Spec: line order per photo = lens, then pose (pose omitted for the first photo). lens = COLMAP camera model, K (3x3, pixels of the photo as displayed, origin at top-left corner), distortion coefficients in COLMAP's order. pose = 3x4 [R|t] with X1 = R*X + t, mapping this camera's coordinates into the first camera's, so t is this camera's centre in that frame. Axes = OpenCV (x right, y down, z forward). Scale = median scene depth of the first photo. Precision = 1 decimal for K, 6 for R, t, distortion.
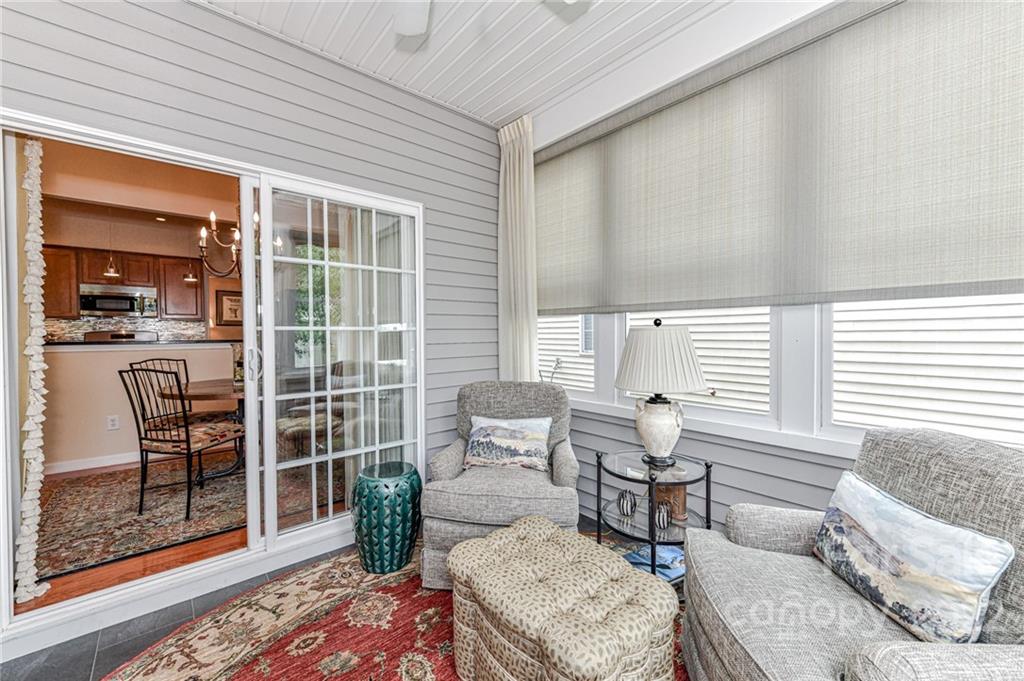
lens RADIAL K [[398.9, 0, 512.9], [0, 398.9, 343.5], [0, 0, 1]] dist [-0.000534, -0.000340]
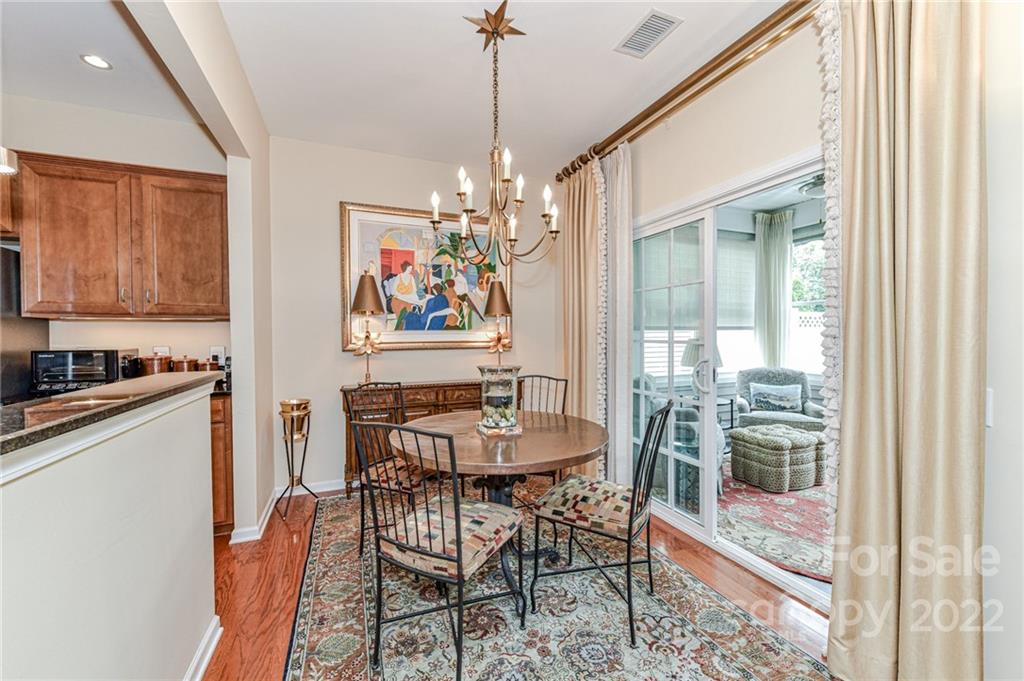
lens RADIAL K [[405.5, 0, 511.1], [0, 405.5, 337.4], [0, 0, 1]] dist [0.000834, -0.000471]
pose [[0.320156, -0.015027, 0.947246, -2.102431], [0.021183, 0.999738, 0.008700, -0.088761], [-0.947128, 0.017280, 0.320391, 1.273637]]
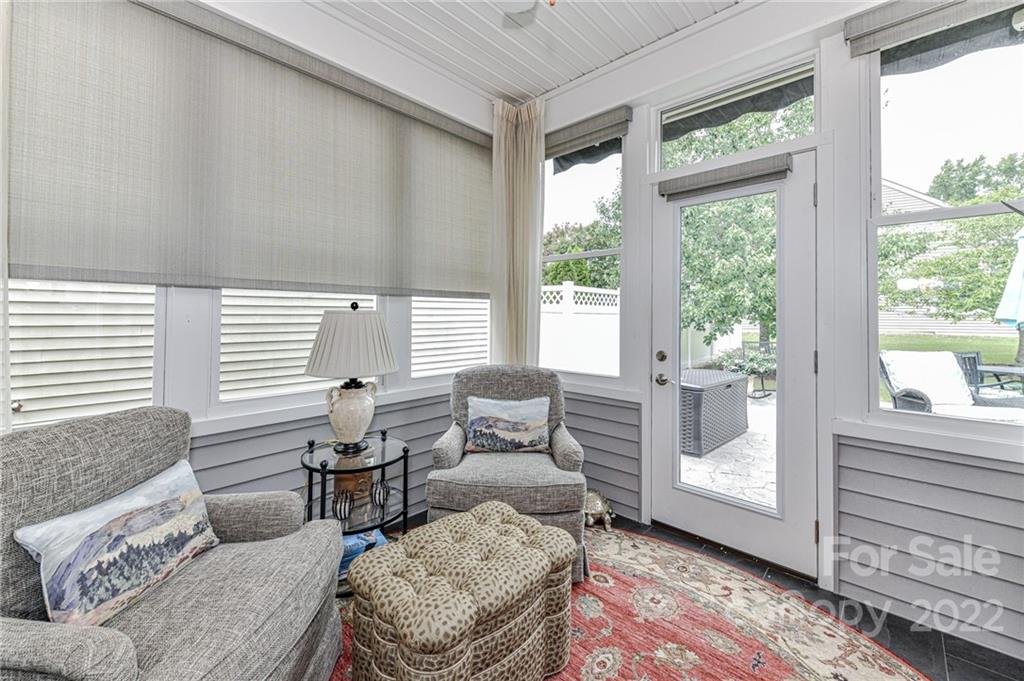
lens RADIAL K [[410.3, 0, 505.6], [0, 410.3, 338.3], [0, 0, 1]] dist [0.002413, 0.000125]
pose [[-0.103028, -0.044111, 0.993700, -0.663680], [0.021585, 0.998682, 0.046570, -0.010659], [-0.994444, 0.026247, -0.101940, 0.725156]]
